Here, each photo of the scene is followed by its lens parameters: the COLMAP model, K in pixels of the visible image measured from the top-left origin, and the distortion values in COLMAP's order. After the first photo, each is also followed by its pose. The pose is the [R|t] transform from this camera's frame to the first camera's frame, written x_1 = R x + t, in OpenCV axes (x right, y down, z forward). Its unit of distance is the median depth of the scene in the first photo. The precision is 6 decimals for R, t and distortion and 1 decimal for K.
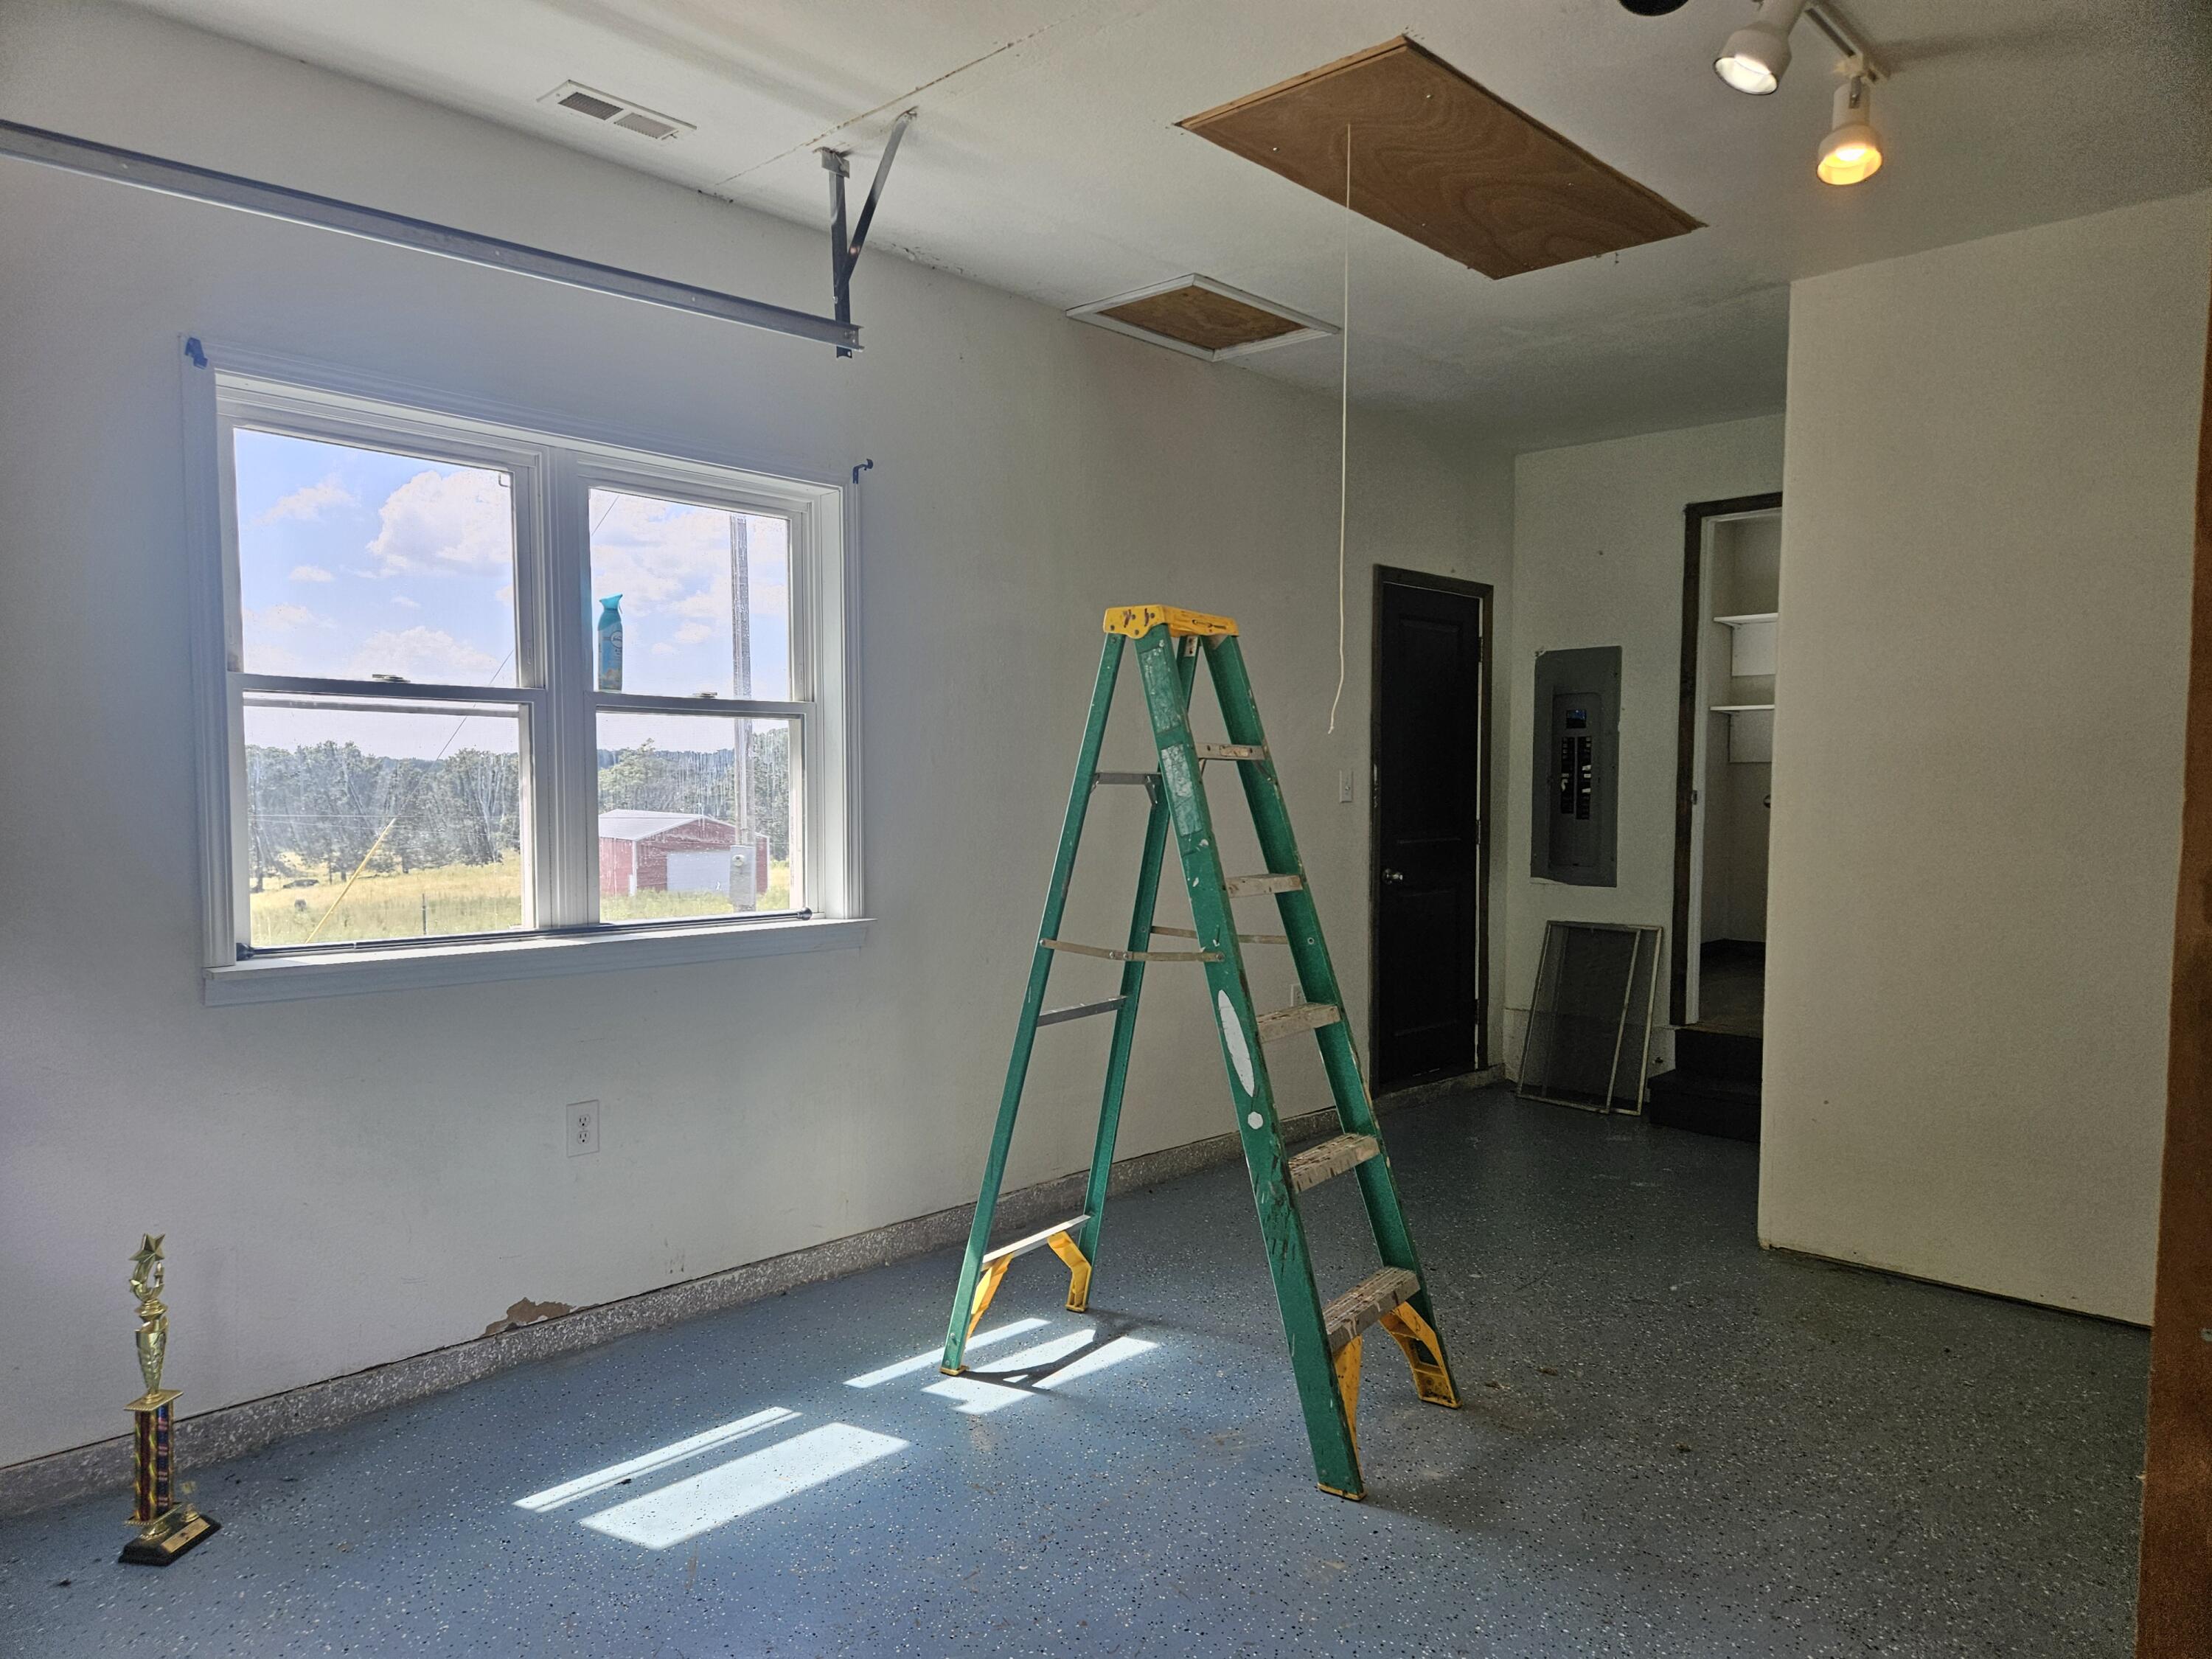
lens RADIAL K [[1486.0, 0, 1094.0], [0, 1486.0, 835.2], [0, 0, 1]] dist [0.040516, -0.034424]
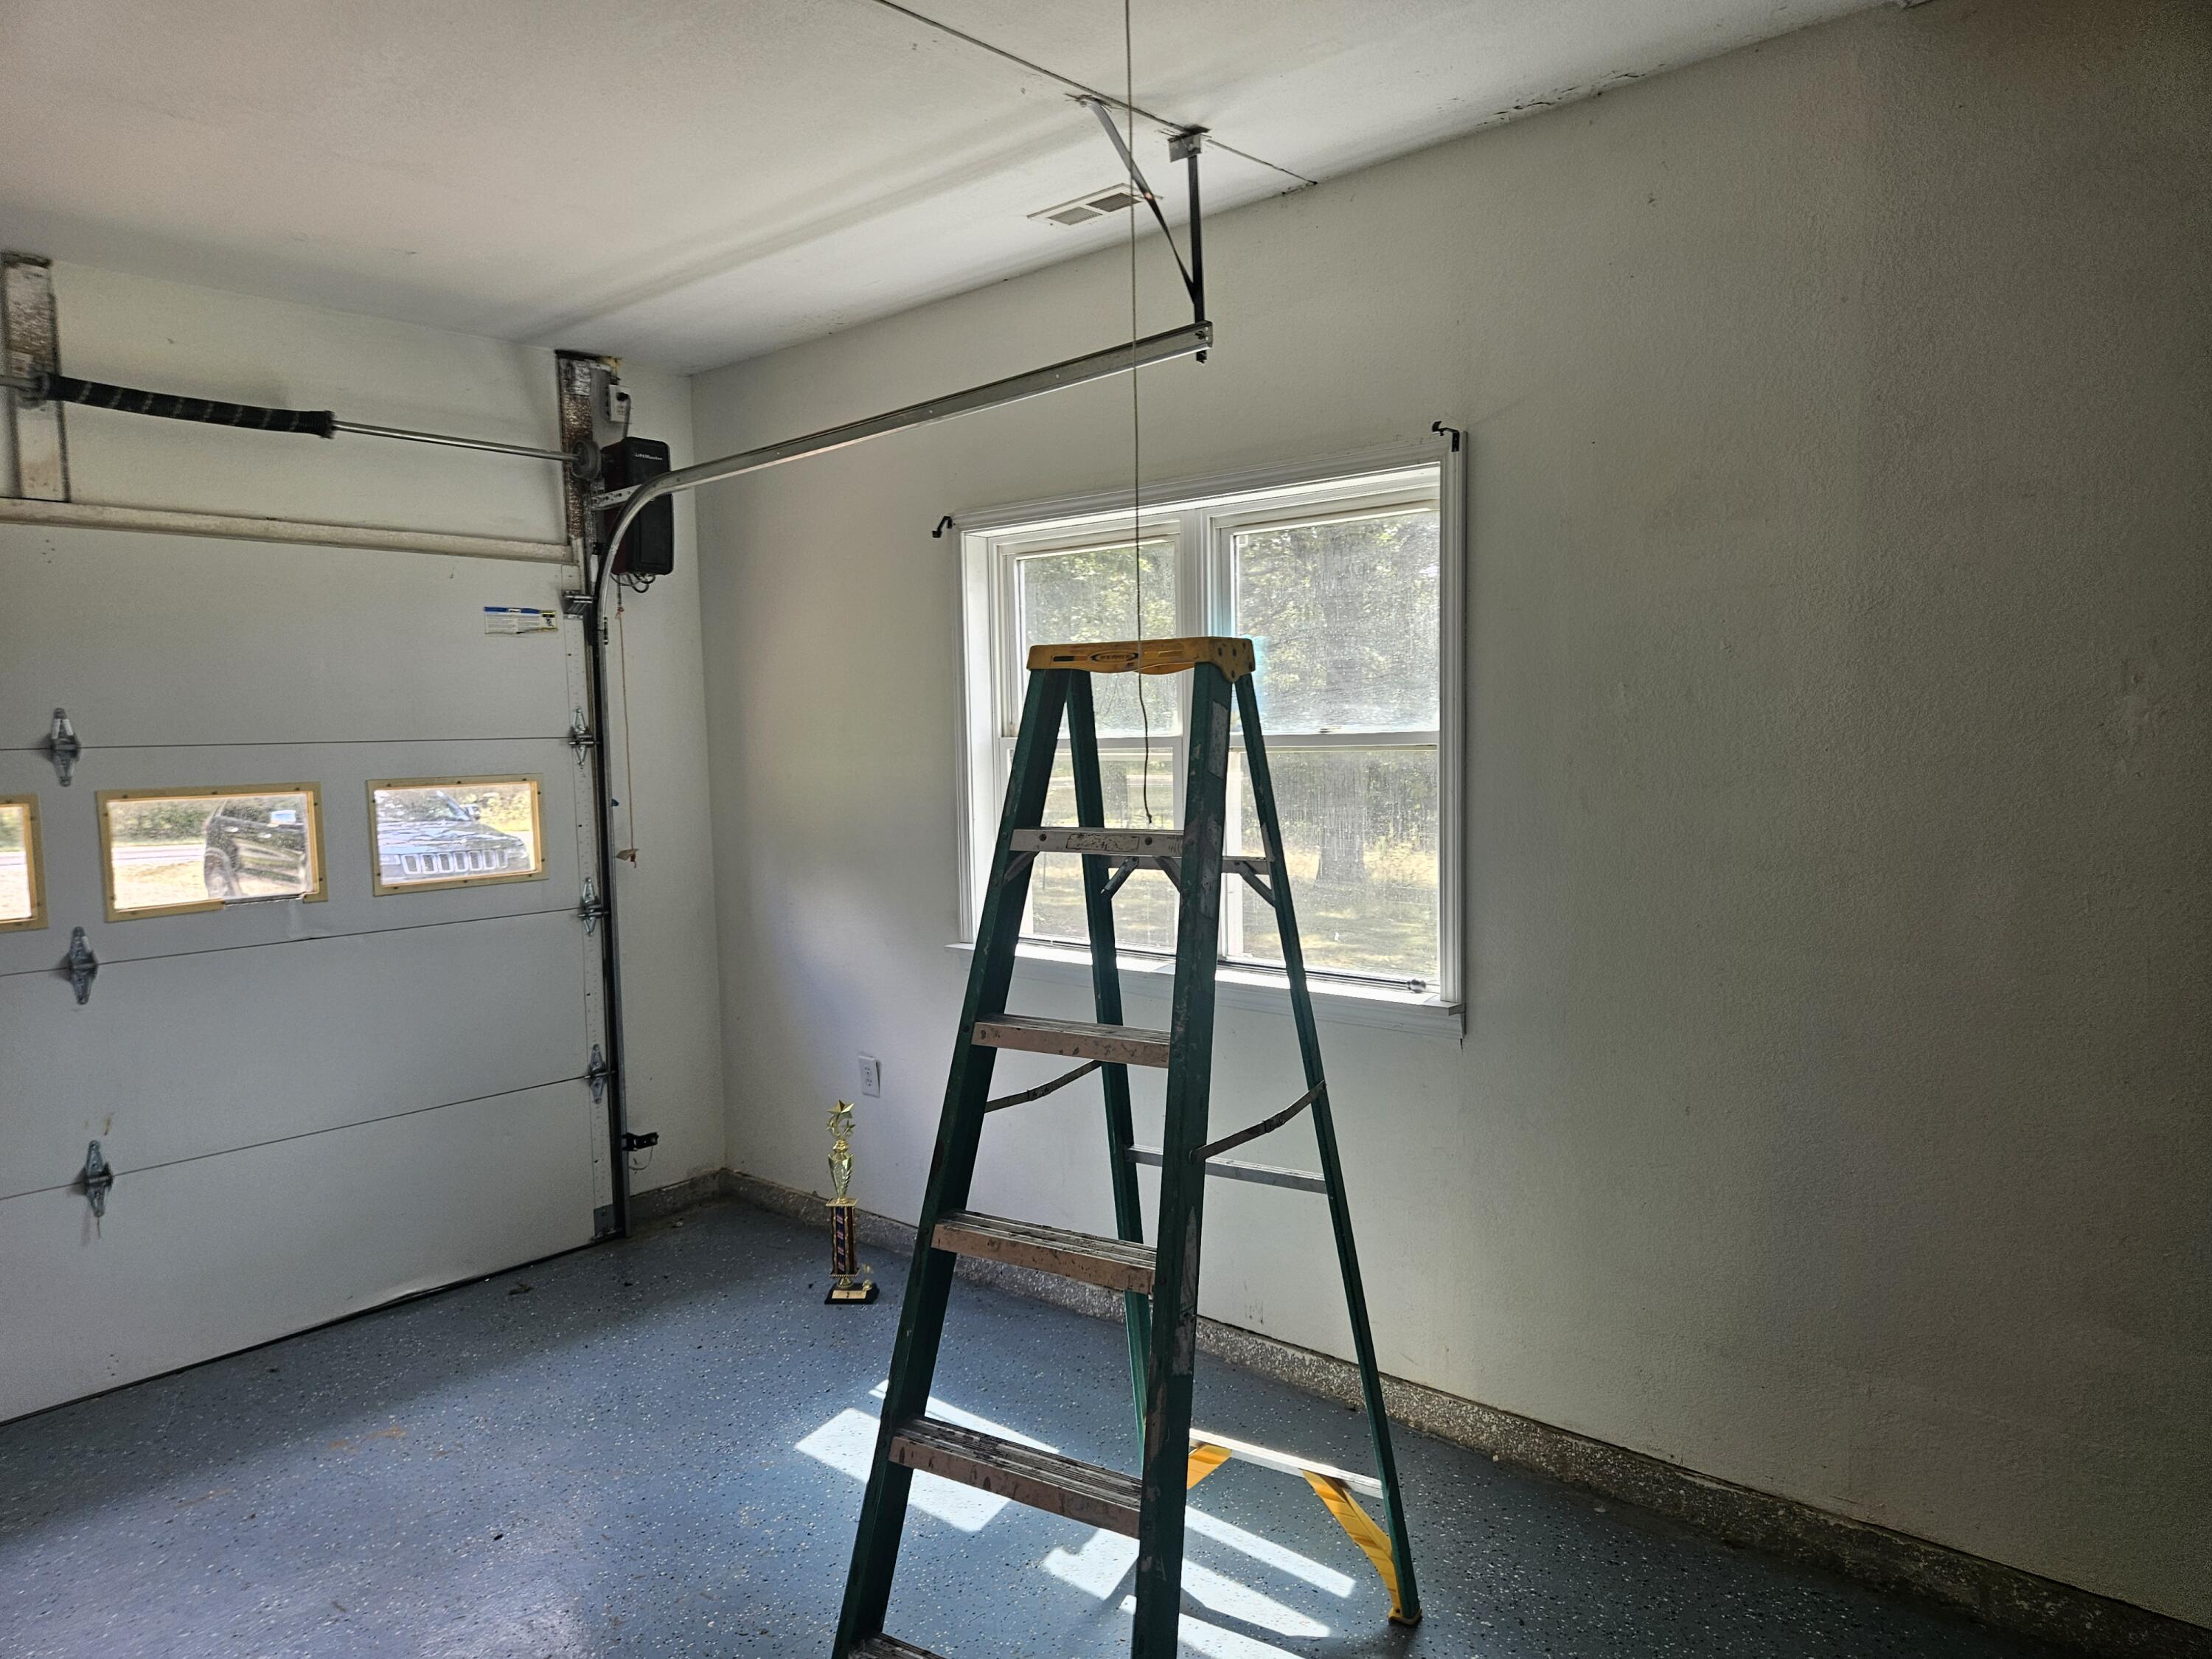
lens RADIAL K [[1476.2, 0, 1111.1], [0, 1476.2, 807.8], [0, 0, 1]] dist [0.066714, -0.059596]
pose [[0.056099, 0.048432, -0.997250, 0.727859], [-0.024588, 0.998587, 0.047114, -0.095786], [0.998122, 0.021878, 0.057210, 0.905328]]
